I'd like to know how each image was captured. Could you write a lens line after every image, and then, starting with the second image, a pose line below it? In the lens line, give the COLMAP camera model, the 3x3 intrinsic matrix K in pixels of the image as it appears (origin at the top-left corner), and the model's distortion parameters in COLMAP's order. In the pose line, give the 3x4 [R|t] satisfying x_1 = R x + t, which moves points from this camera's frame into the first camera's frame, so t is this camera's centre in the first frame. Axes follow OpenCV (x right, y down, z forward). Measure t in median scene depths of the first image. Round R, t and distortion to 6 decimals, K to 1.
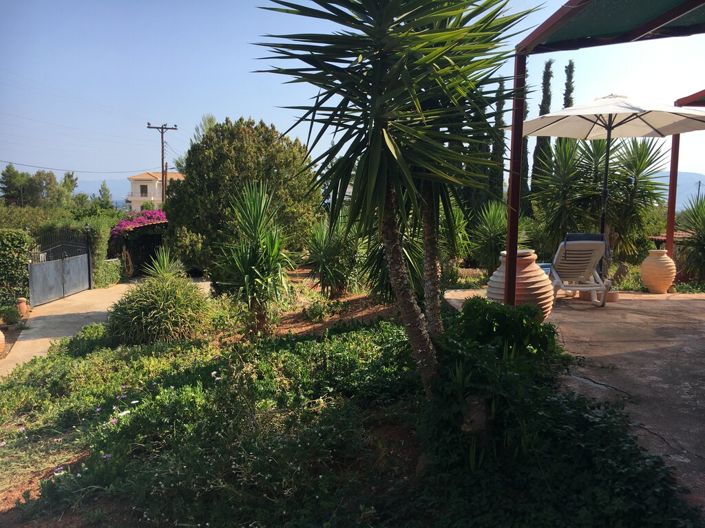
lens RADIAL K [[591.7, 0, 352.2], [0, 591.7, 262.8], [0, 0, 1]] dist [0.041512, -0.023572]
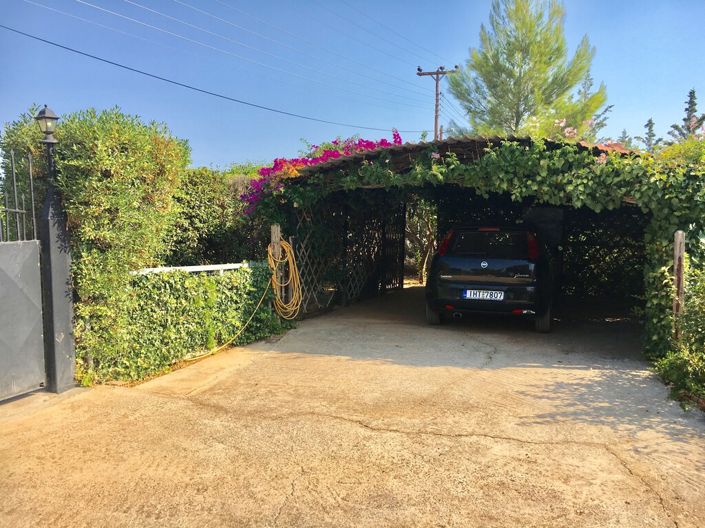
lens RADIAL K [[591.7, 0, 352.9], [0, 591.7, 263.7], [0, 0, 1]] dist [0.041512, -0.023572]
pose [[0.896744, 0.045941, -0.440159, -0.207441], [-0.050781, 0.998710, 0.000782, -0.010420], [0.439627, 0.021650, 0.897919, 0.752383]]
